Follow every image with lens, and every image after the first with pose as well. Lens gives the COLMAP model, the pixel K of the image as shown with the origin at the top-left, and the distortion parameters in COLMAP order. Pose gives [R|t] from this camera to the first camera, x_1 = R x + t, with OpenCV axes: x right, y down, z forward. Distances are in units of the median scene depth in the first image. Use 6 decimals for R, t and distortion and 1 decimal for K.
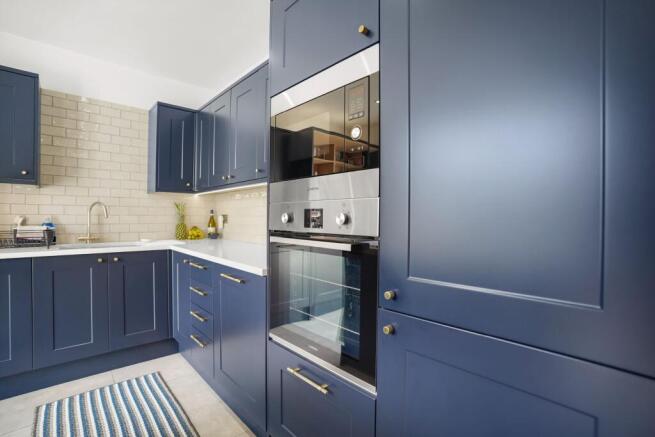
lens RADIAL K [[298.6, 0, 330.2], [0, 298.6, 213.1], [0, 0, 1]] dist [-0.066601, 0.016727]
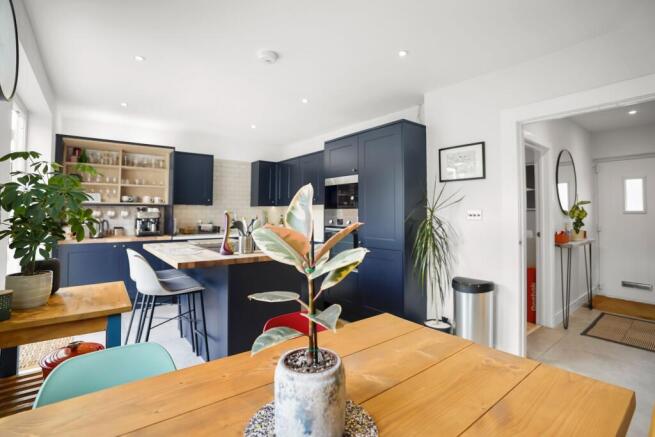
lens RADIAL K [[306.1, 0, 328.1], [0, 306.1, 218.8], [0, 0, 1]] dist [-0.075425, 0.029981]
pose [[0.996433, 0.000517, -0.084381, 0.061276], [0.001929, 0.999580, 0.028905, -0.073881], [0.084360, -0.028965, 0.996014, -1.519319]]
